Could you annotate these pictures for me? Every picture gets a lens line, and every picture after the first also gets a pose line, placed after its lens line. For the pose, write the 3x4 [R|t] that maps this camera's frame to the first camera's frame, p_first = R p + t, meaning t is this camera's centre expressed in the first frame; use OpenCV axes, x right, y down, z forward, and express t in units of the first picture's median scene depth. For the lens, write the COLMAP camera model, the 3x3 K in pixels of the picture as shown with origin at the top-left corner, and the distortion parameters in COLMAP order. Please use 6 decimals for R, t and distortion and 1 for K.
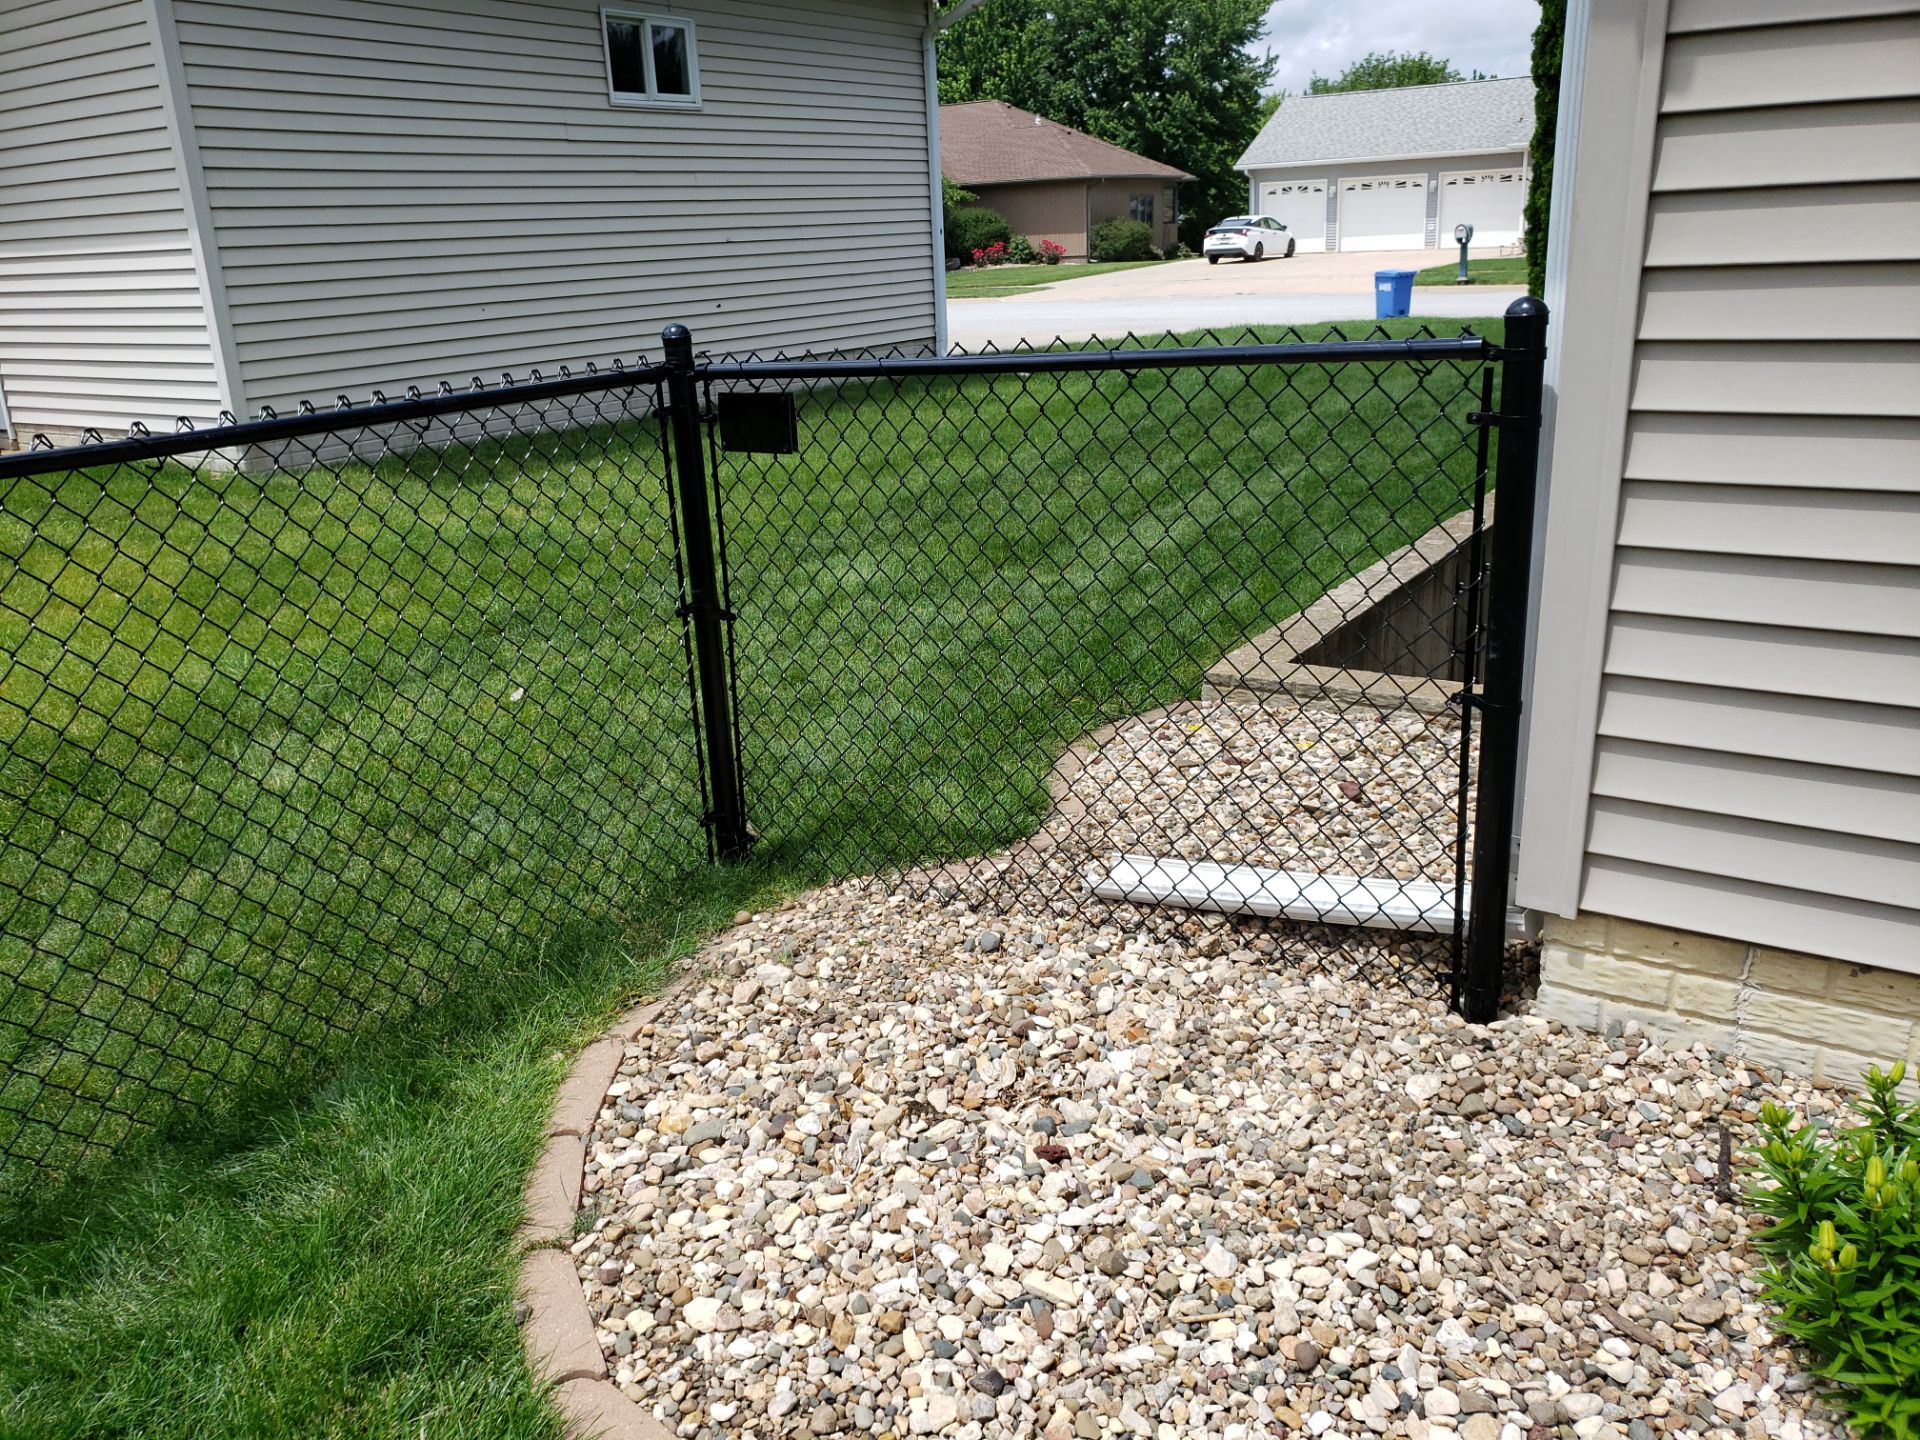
lens RADIAL K [[1509.7, 0, 957.4], [0, 1509.7, 708.3], [0, 0, 1]] dist [0.003831, -0.004980]
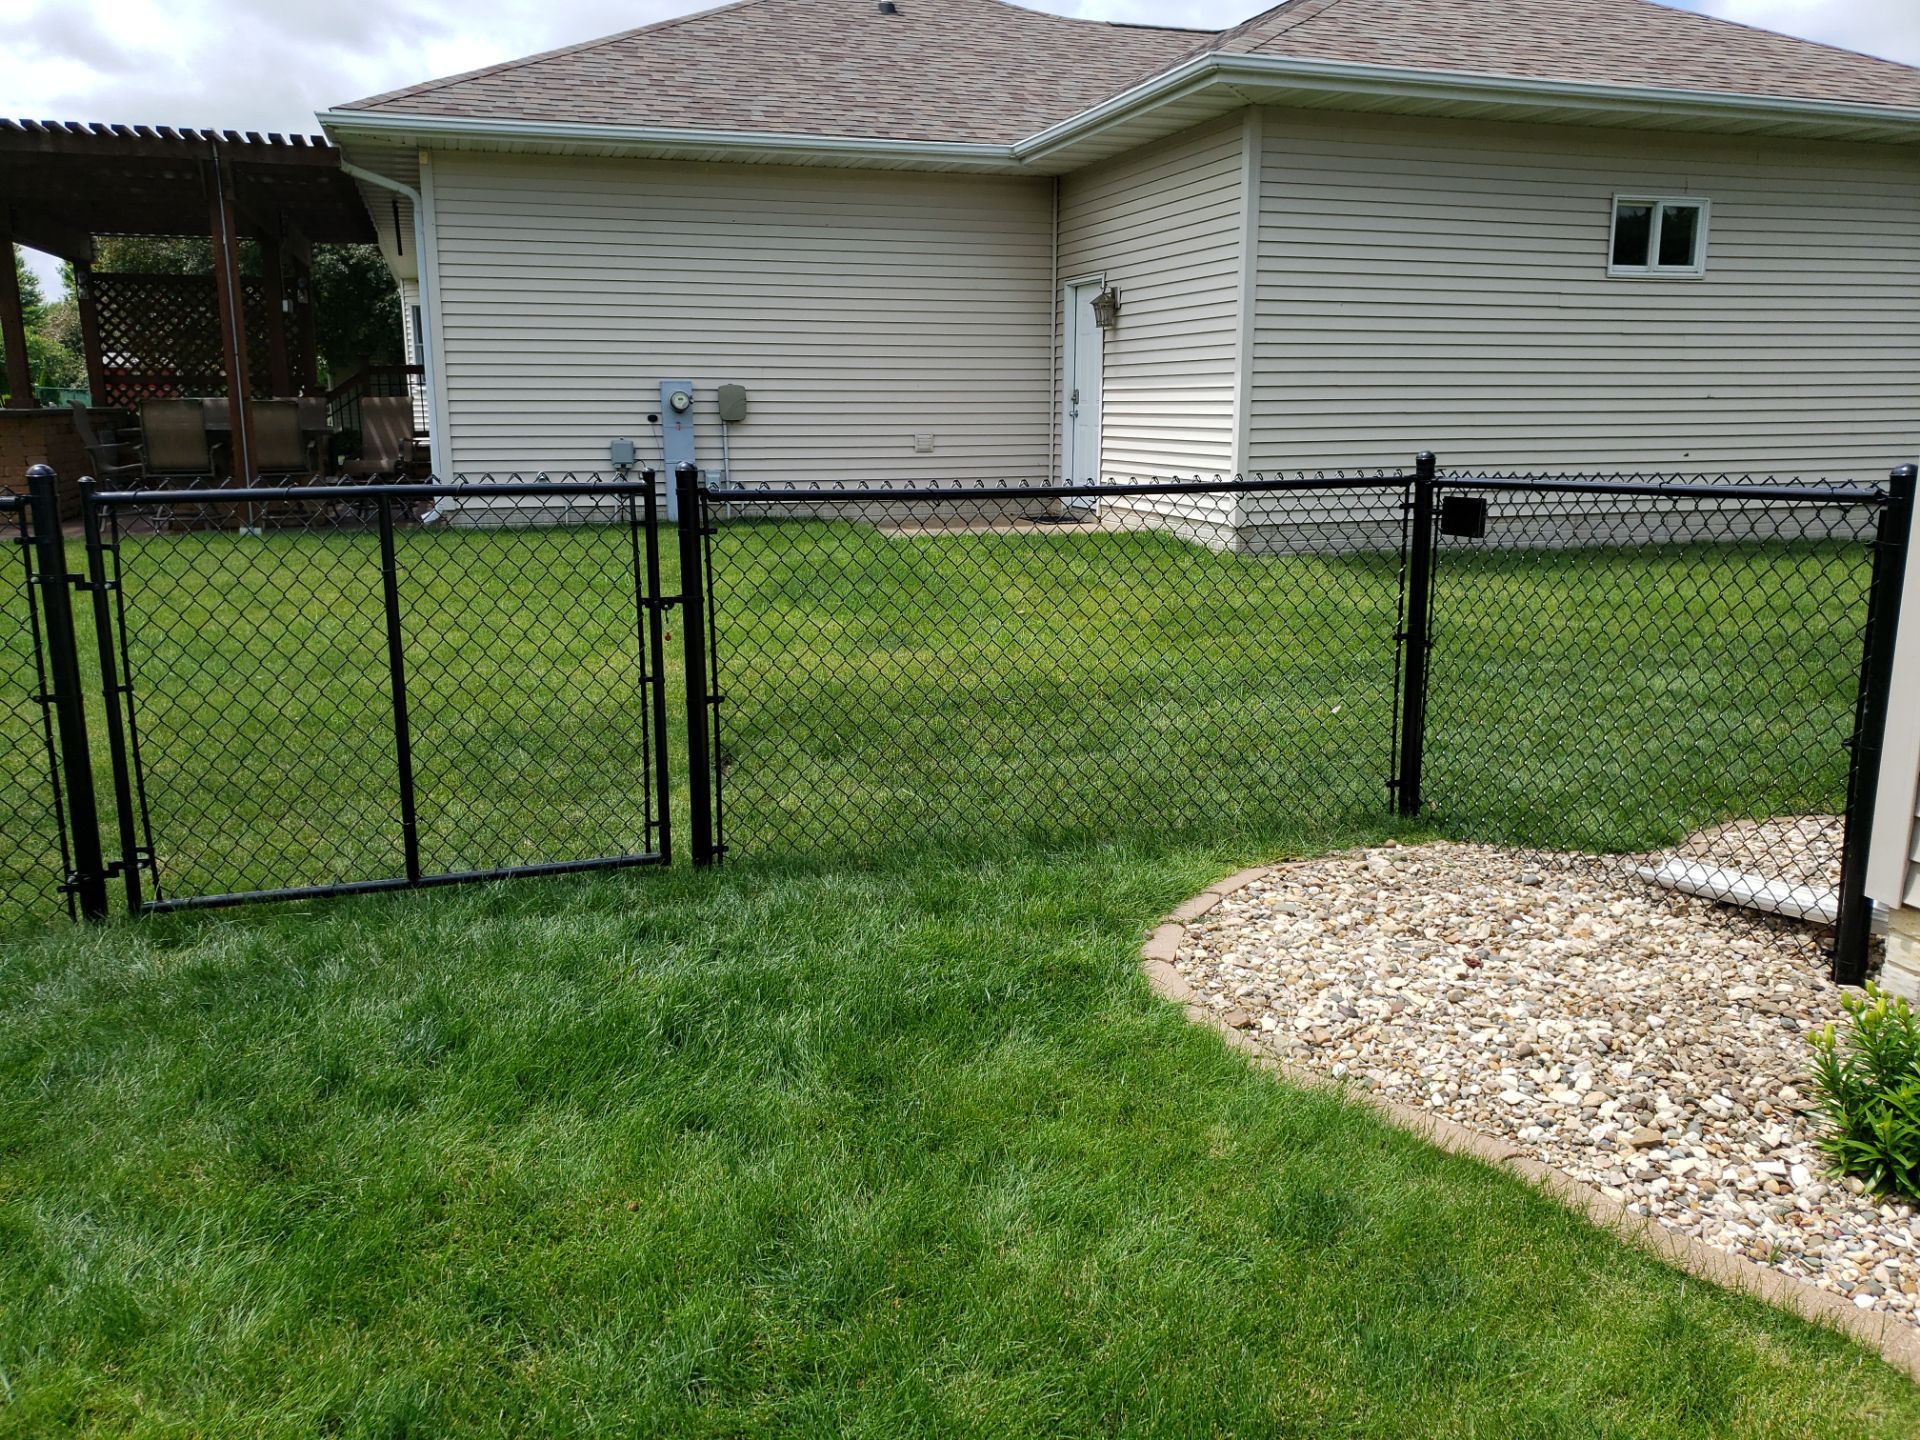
lens RADIAL K [[1509.7, 0, 957.4], [0, 1509.7, 708.3], [0, 0, 1]] dist [0.003831, -0.004980]
pose [[0.782628, 0.167077, -0.599649, 0.418518], [-0.219493, 0.975504, -0.014671, 0.133039], [0.582509, 0.143100, 0.800129, -0.483677]]
